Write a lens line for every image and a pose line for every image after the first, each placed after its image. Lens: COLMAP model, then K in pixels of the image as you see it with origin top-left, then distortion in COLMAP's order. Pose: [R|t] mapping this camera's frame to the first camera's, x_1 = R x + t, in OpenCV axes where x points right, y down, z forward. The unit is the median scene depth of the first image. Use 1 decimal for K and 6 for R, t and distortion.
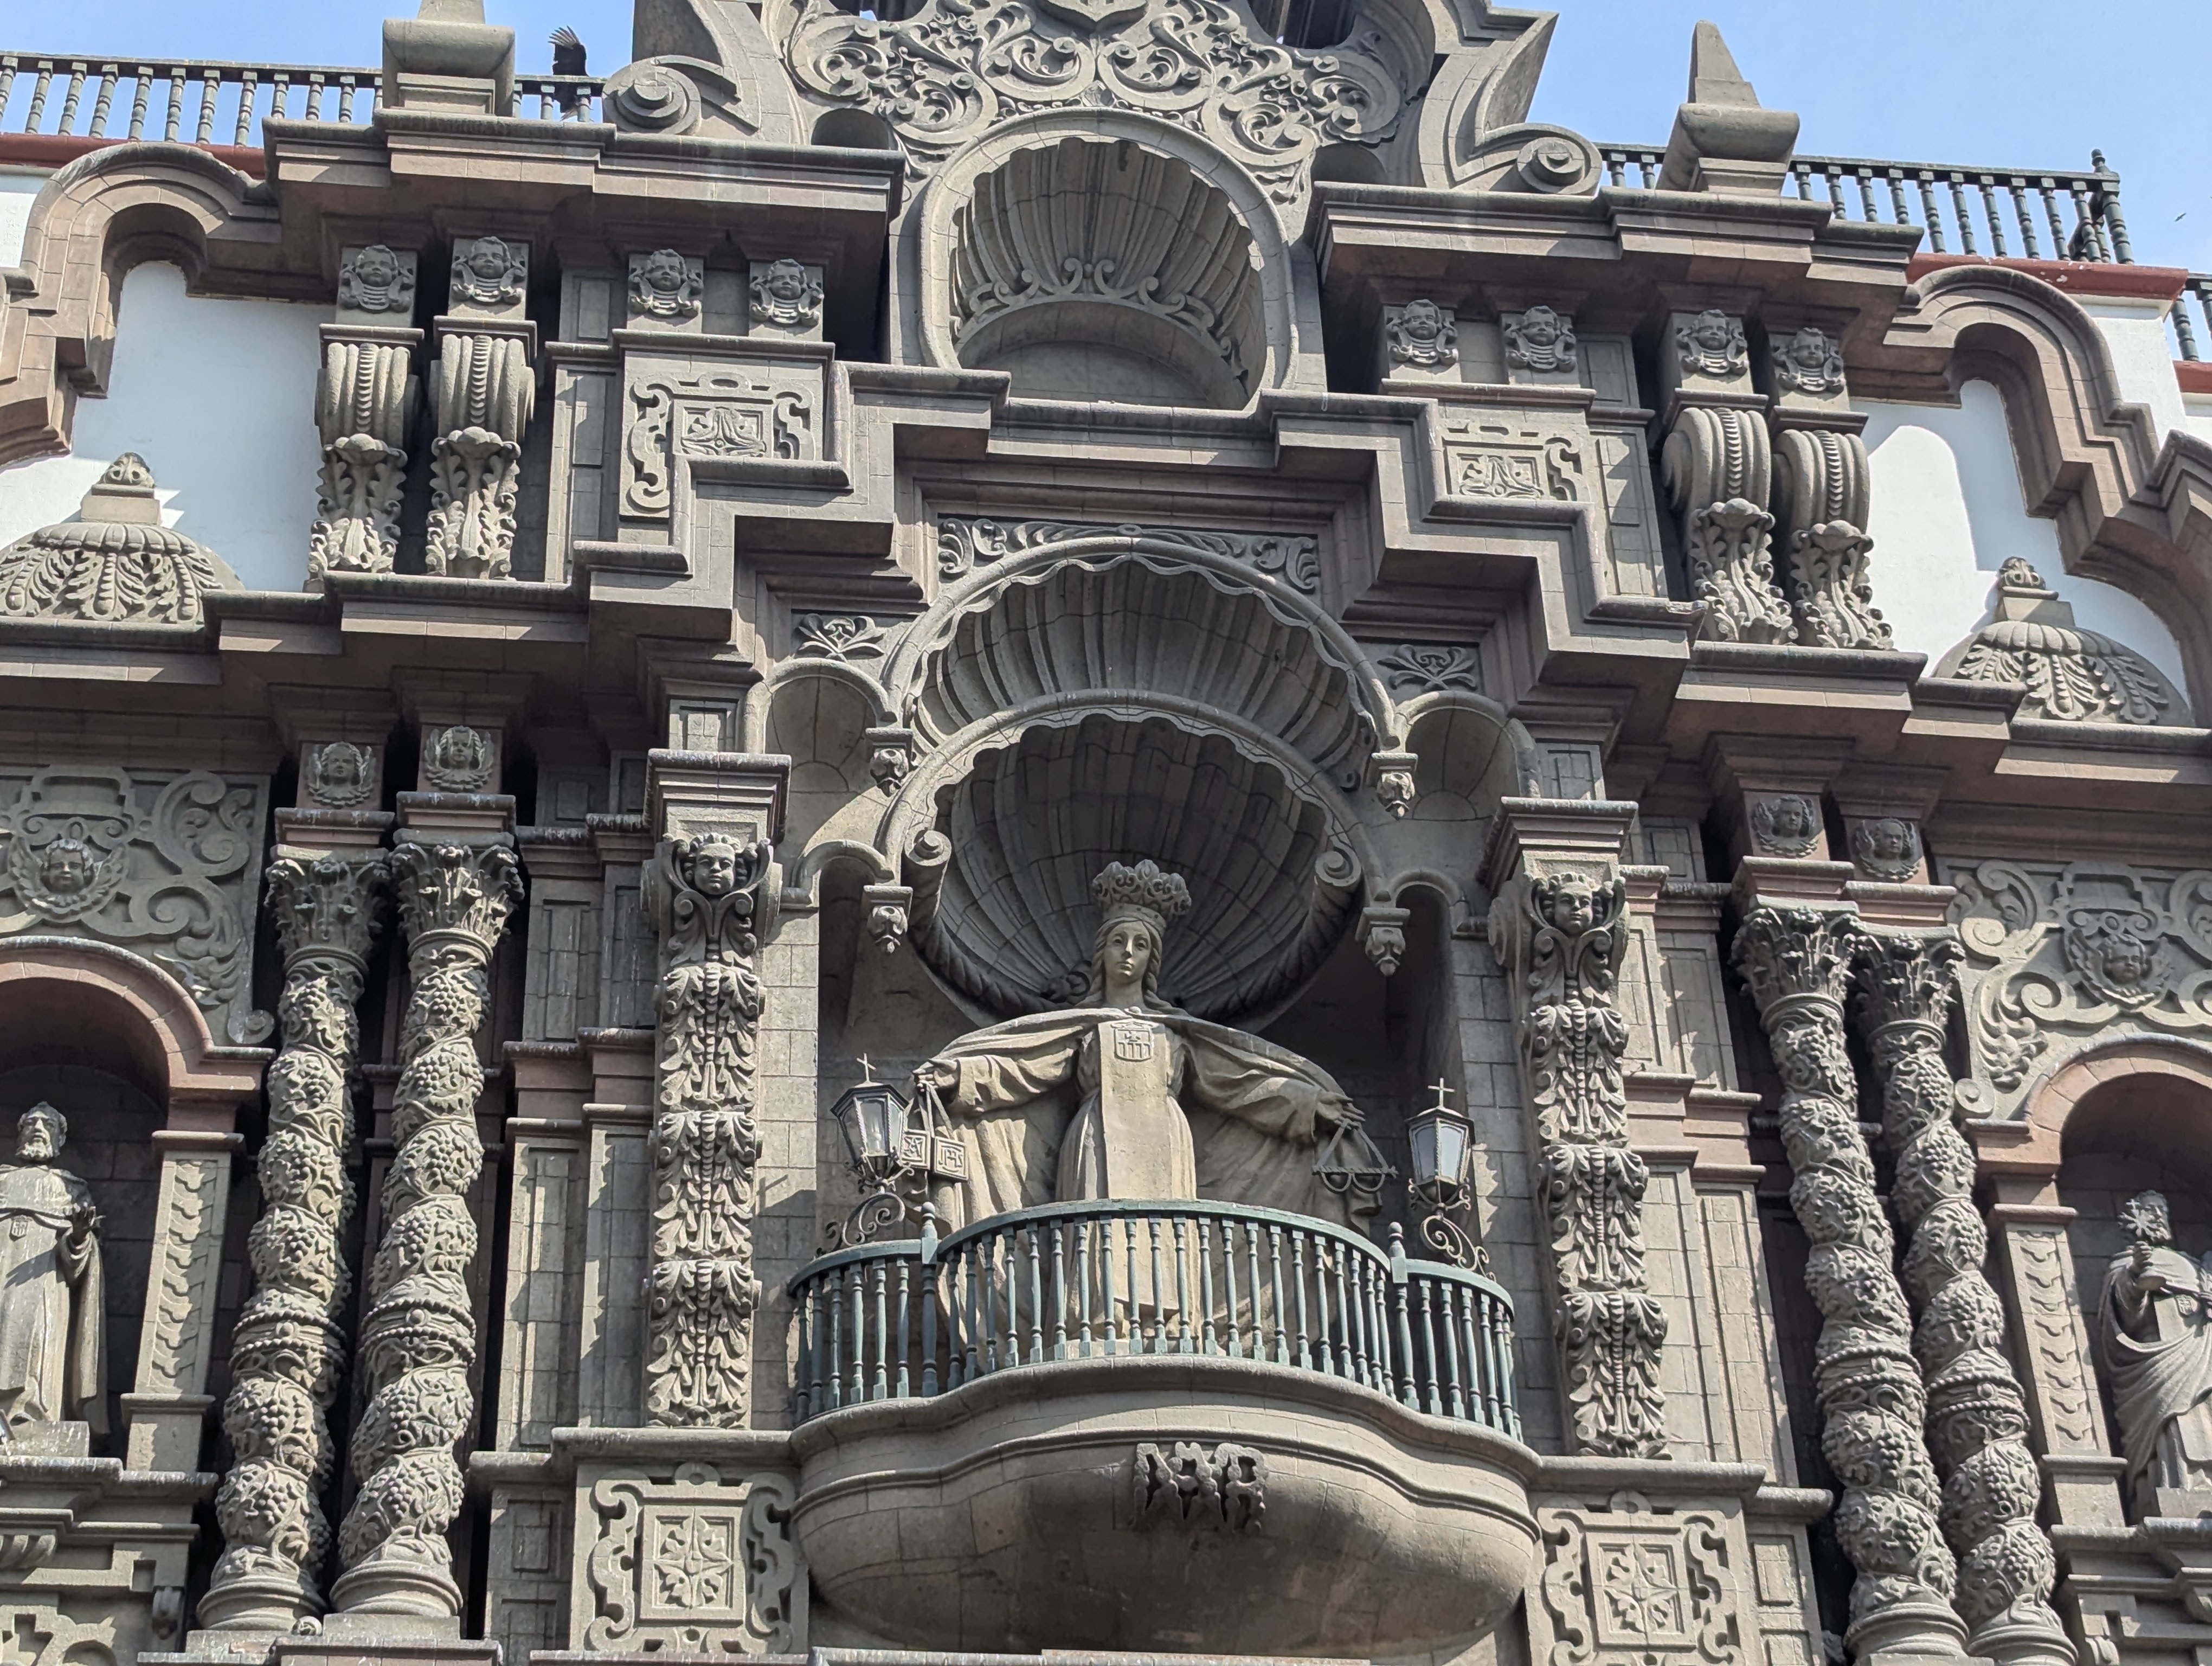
lens RADIAL K [[4187.1, 0, 1136.0], [0, 4187.1, 836.1], [0, 0, 1]] dist [0.248315, -1.504397]
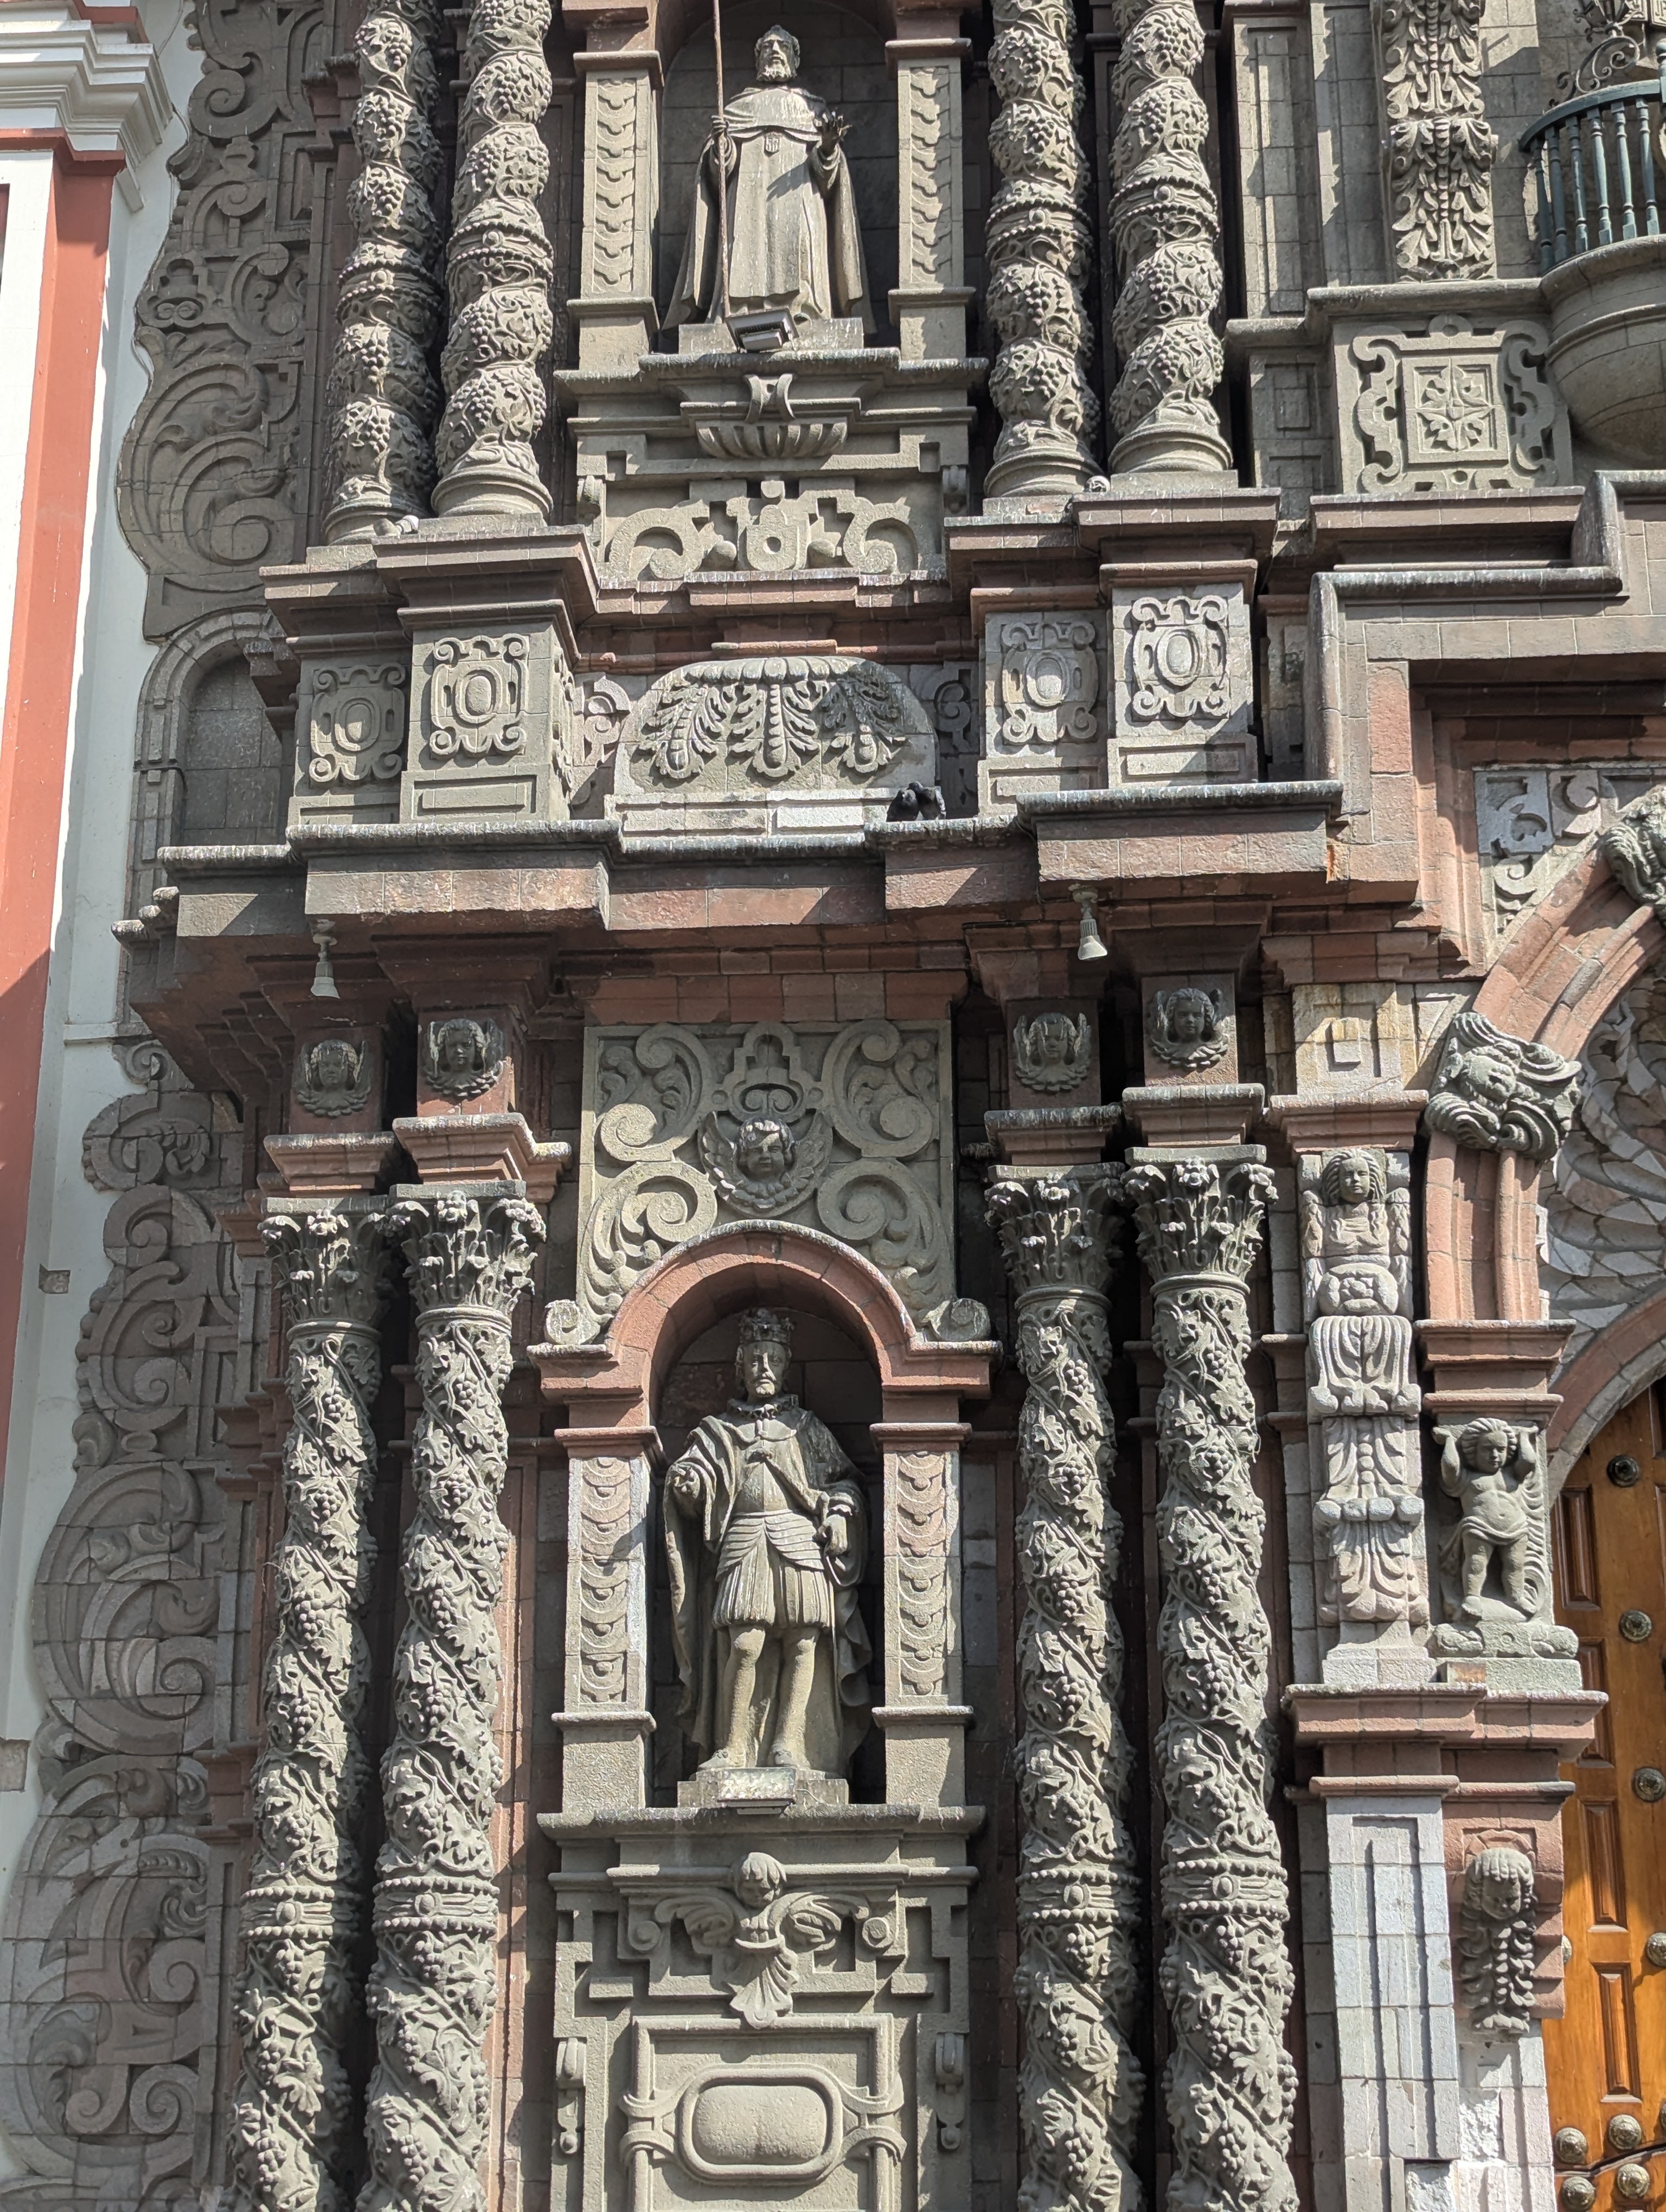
lens RADIAL K [[3547.6, 0, 842.6], [0, 3547.6, 1090.1], [0, 0, 1]] dist [0.166637, -0.695914]
pose [[0.982428, -0.030781, -0.184088, -0.090936], [0.082525, 0.956297, 0.280511, 0.069960], [0.167408, -0.290774, 0.942032, 0.097732]]
